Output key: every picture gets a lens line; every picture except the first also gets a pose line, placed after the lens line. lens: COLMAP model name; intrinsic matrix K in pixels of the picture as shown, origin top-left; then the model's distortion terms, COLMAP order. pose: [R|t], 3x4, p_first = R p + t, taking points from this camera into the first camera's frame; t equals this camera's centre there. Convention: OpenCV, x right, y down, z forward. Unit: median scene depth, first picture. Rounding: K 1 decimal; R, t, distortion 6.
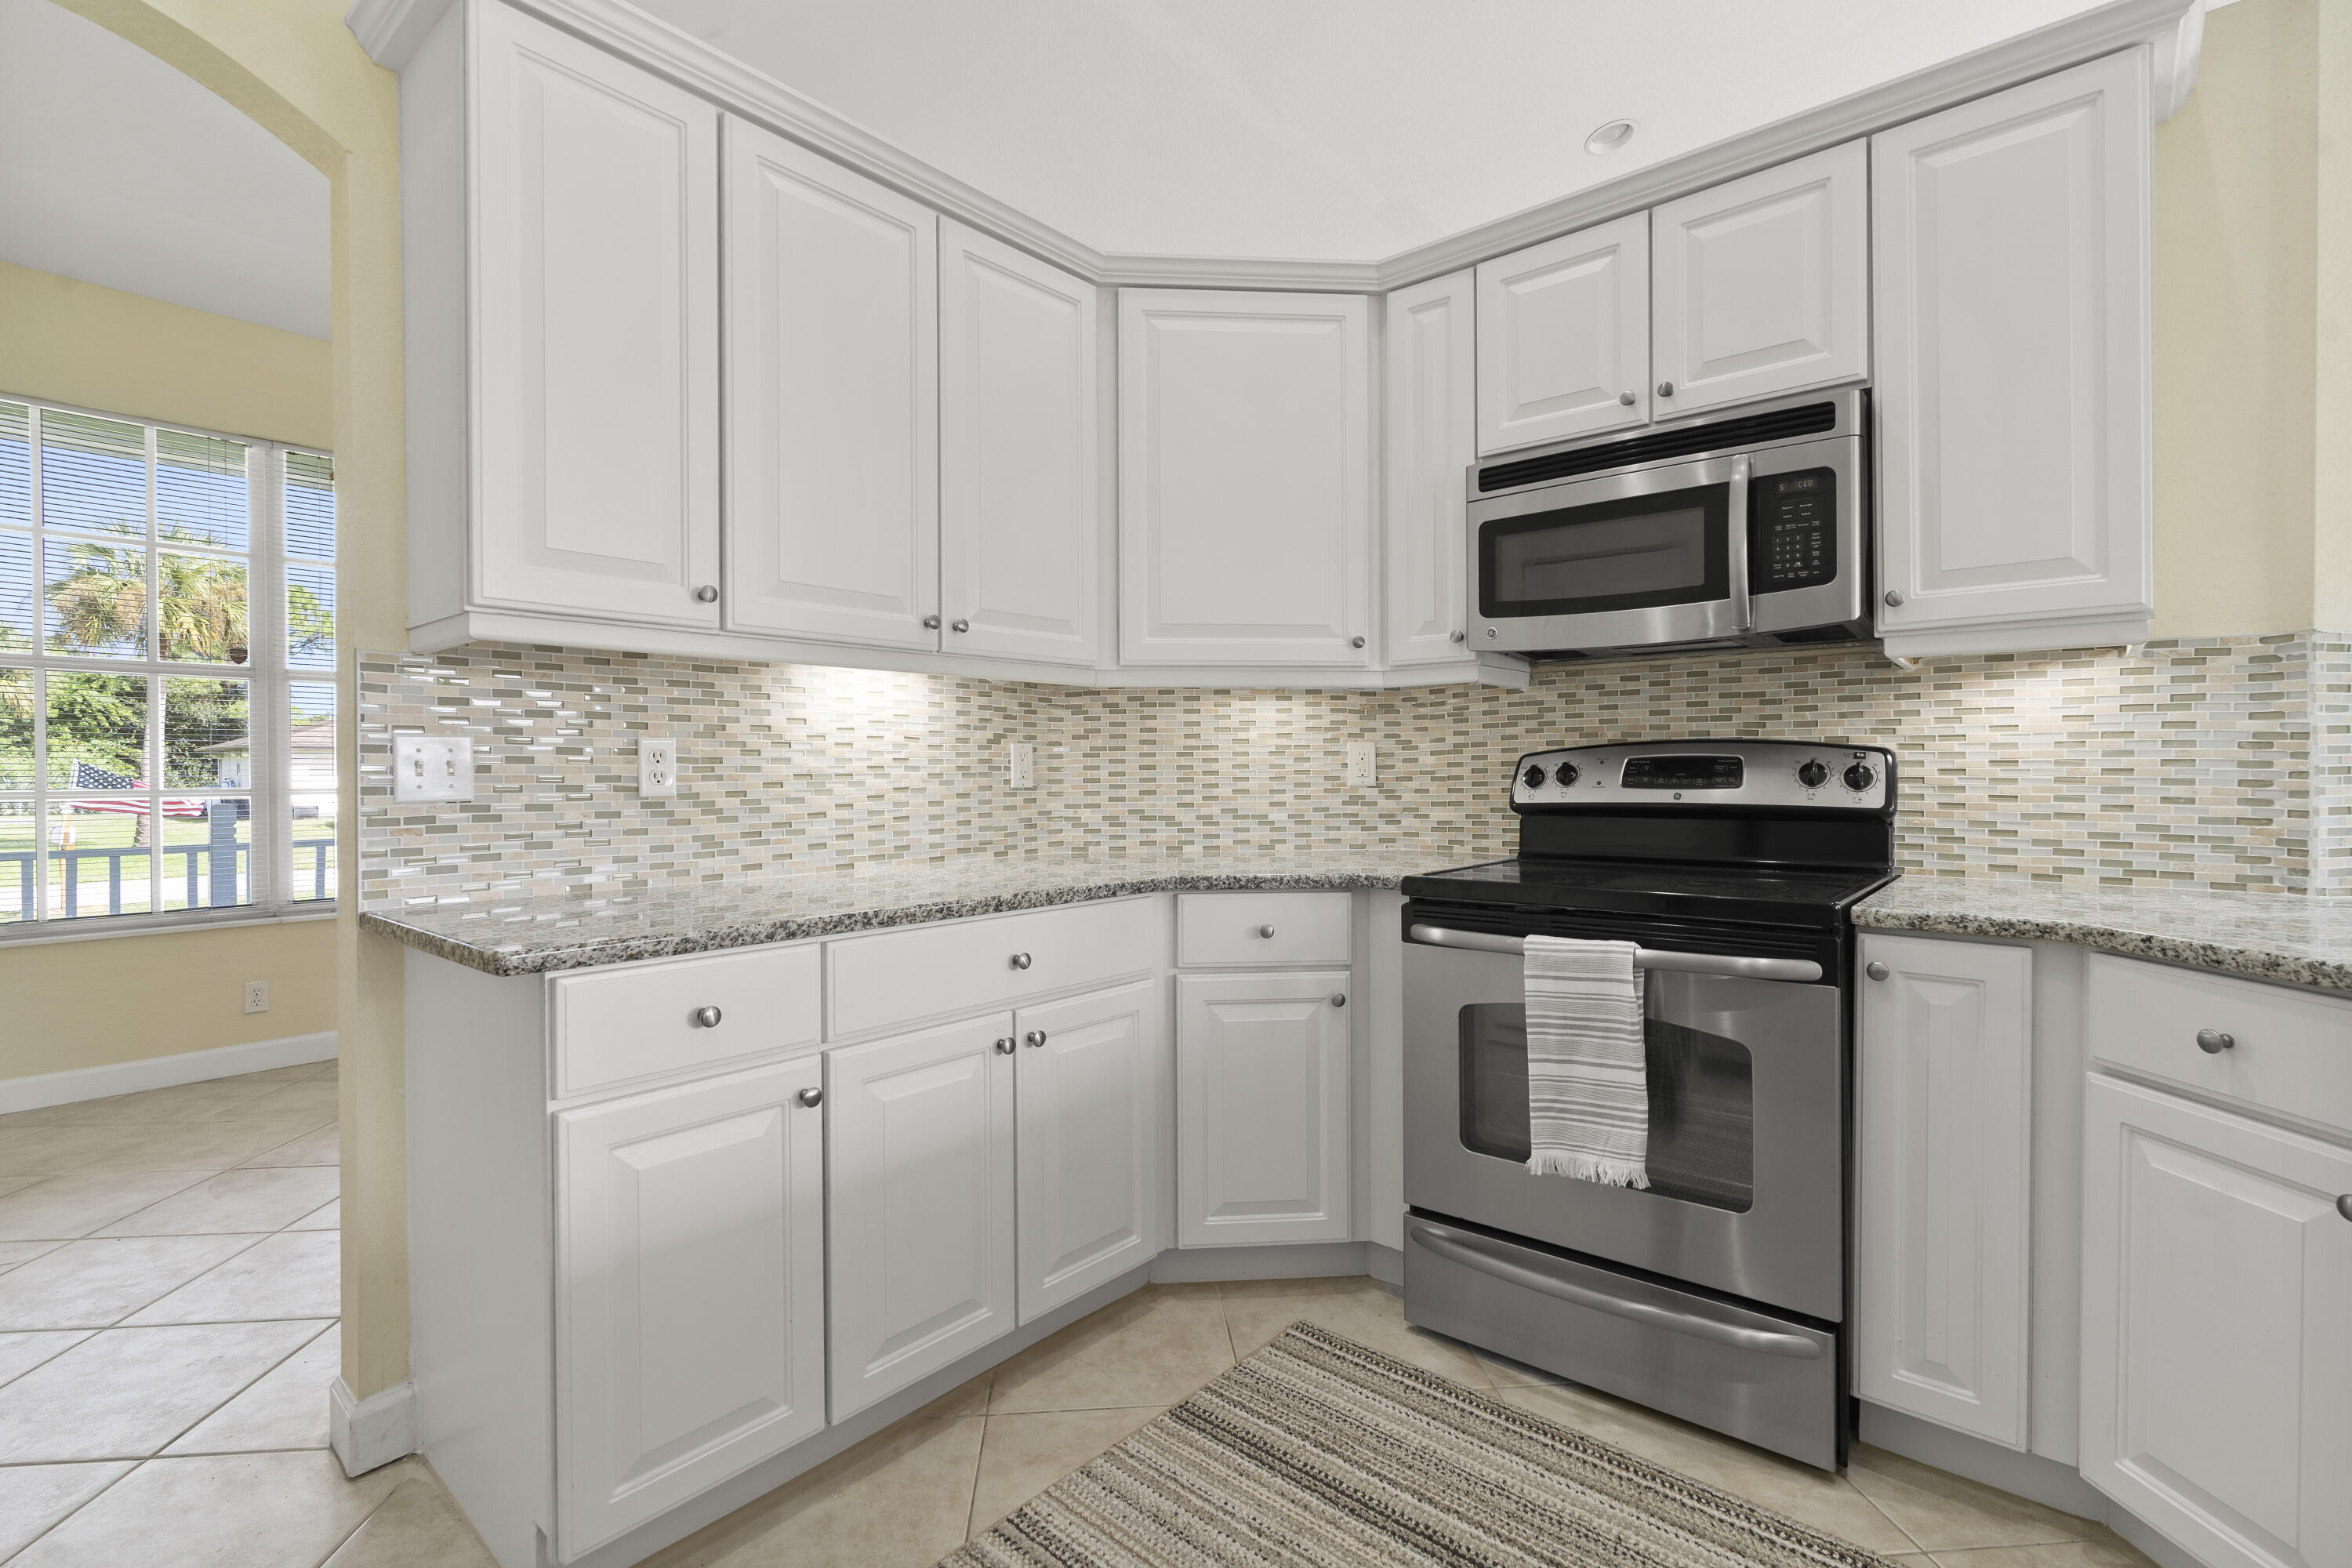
lens RADIAL K [[1084.9, 0, 1191.1], [0, 1084.9, 772.0], [0, 0, 1]] dist [0.000312, 0.000265]
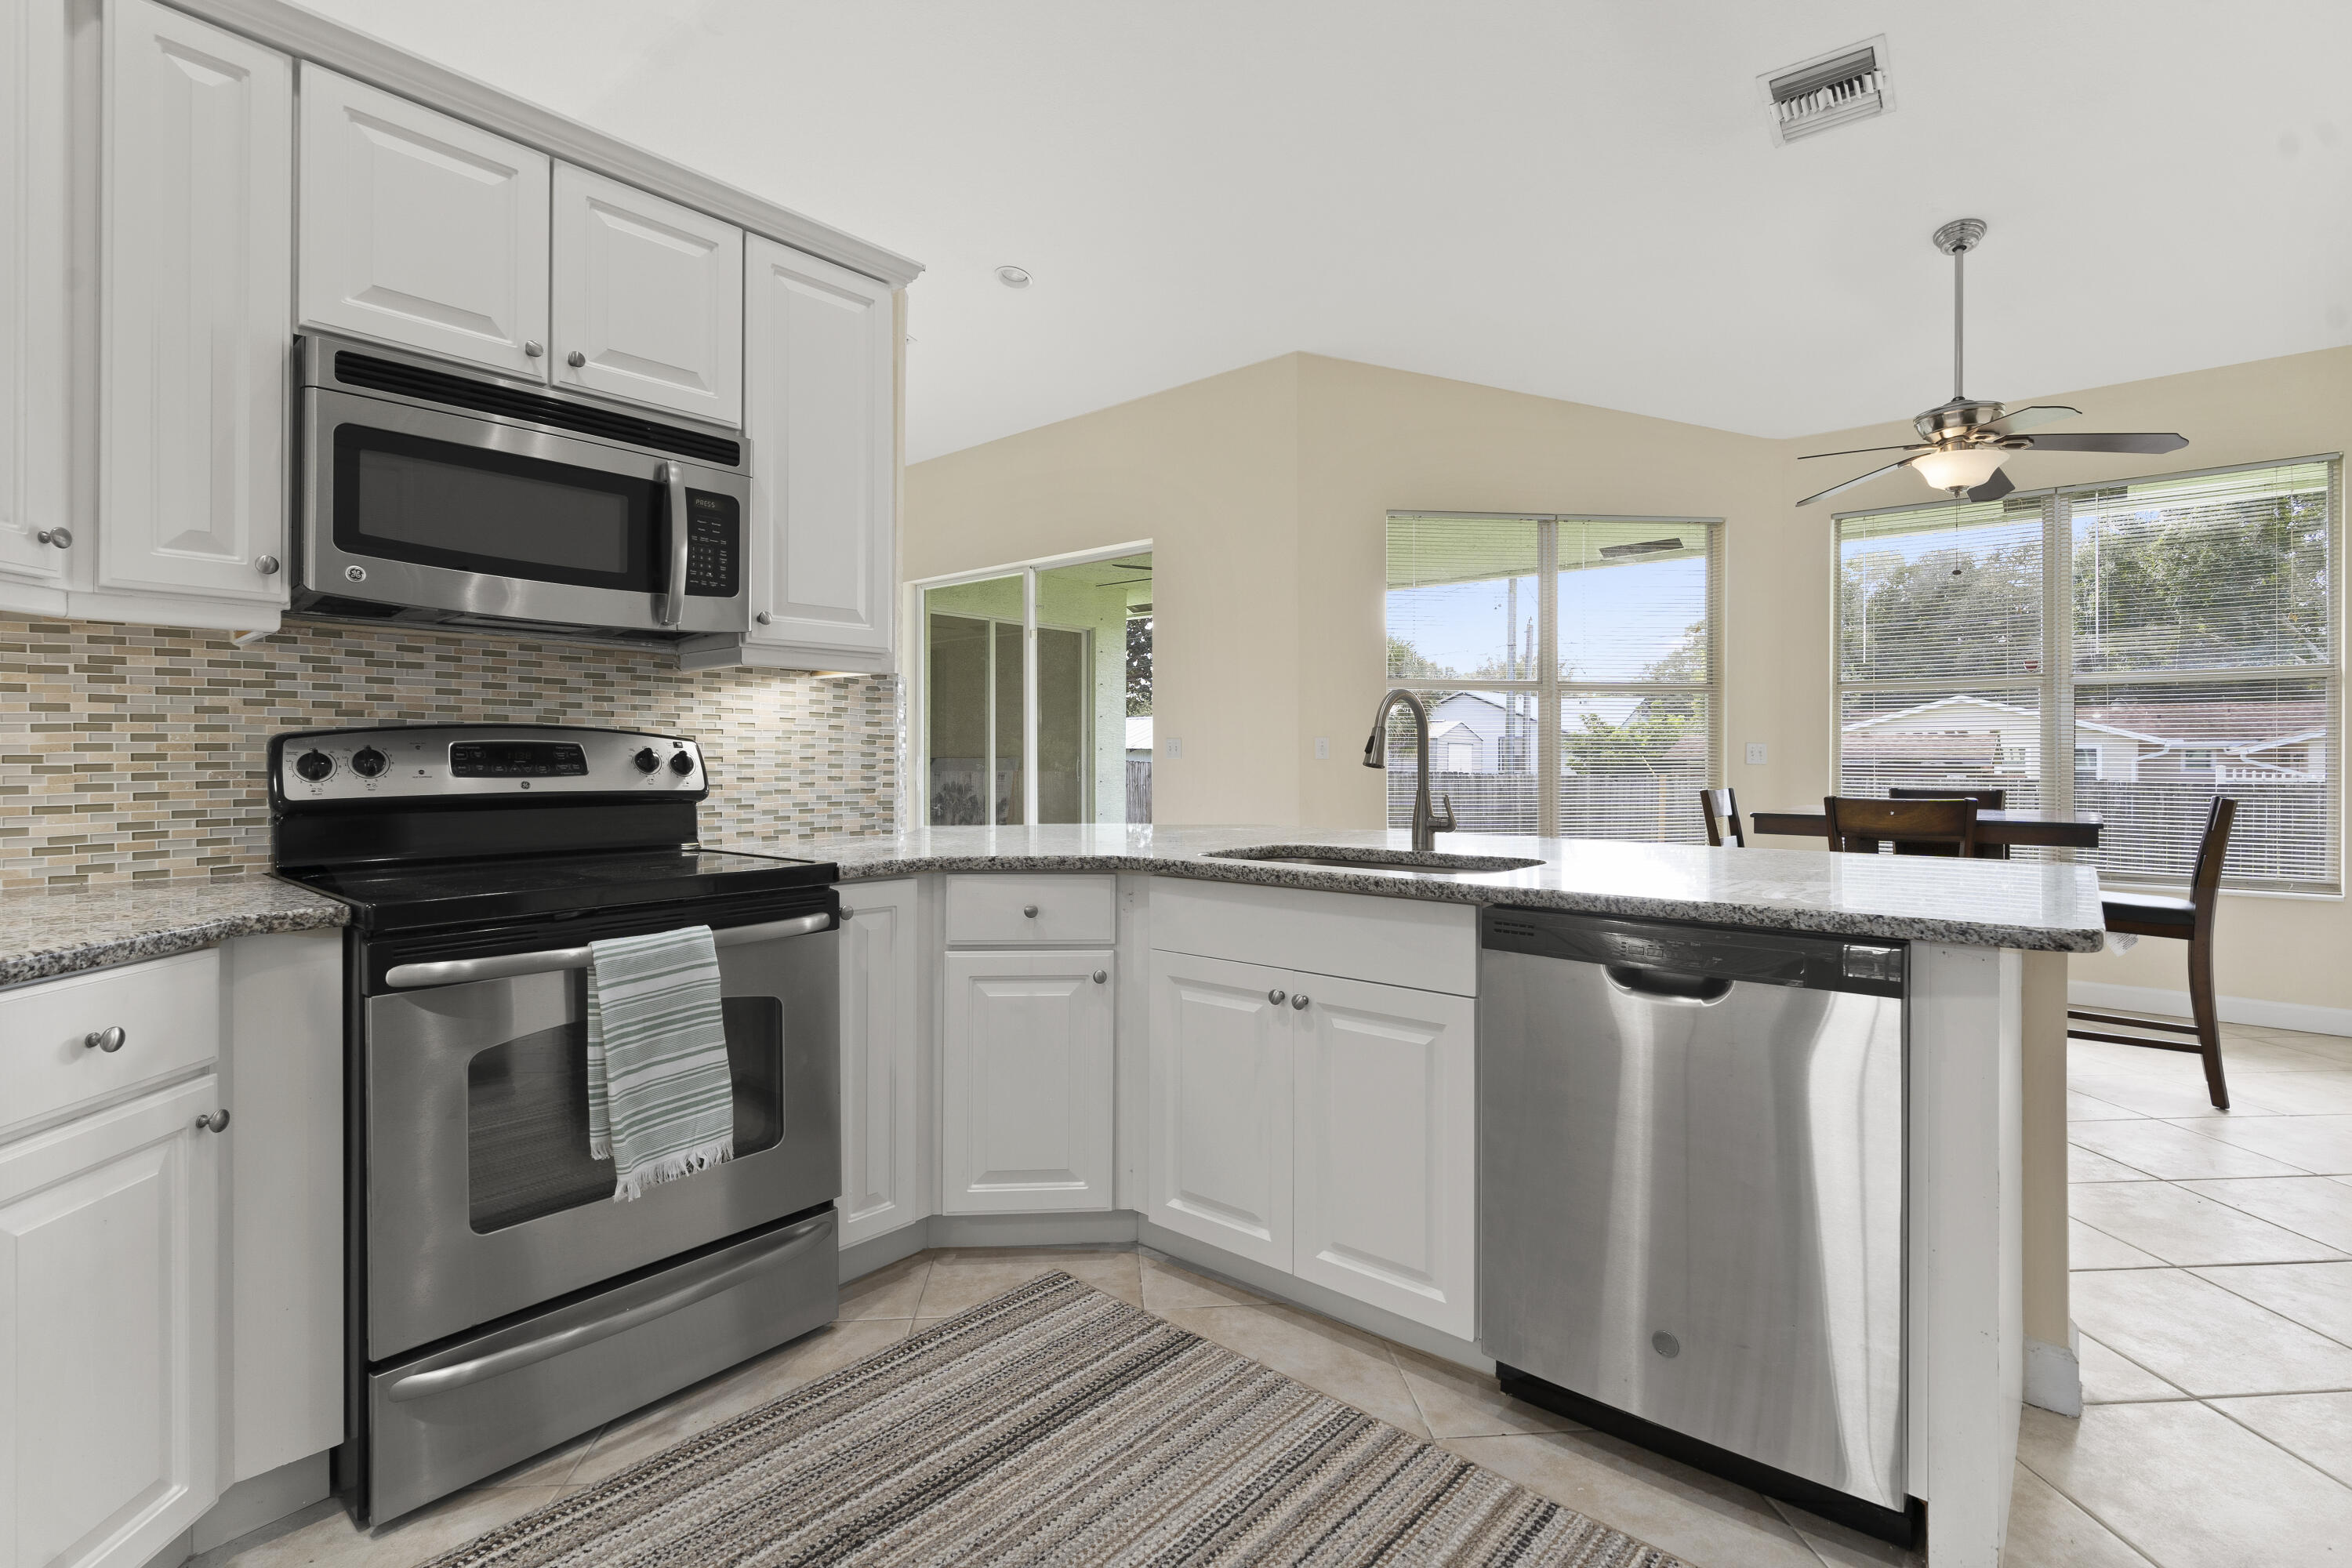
lens RADIAL K [[1084.6, 0, 1176.6], [0, 1084.6, 749.5], [0, 0, 1]] dist [-0.000649, 0.000126]
pose [[0.009987, 0.011133, 0.999888, -0.543639], [0.000875, 0.999938, -0.011142, 0.003100], [-0.999950, 0.000986, 0.009977, 0.489593]]
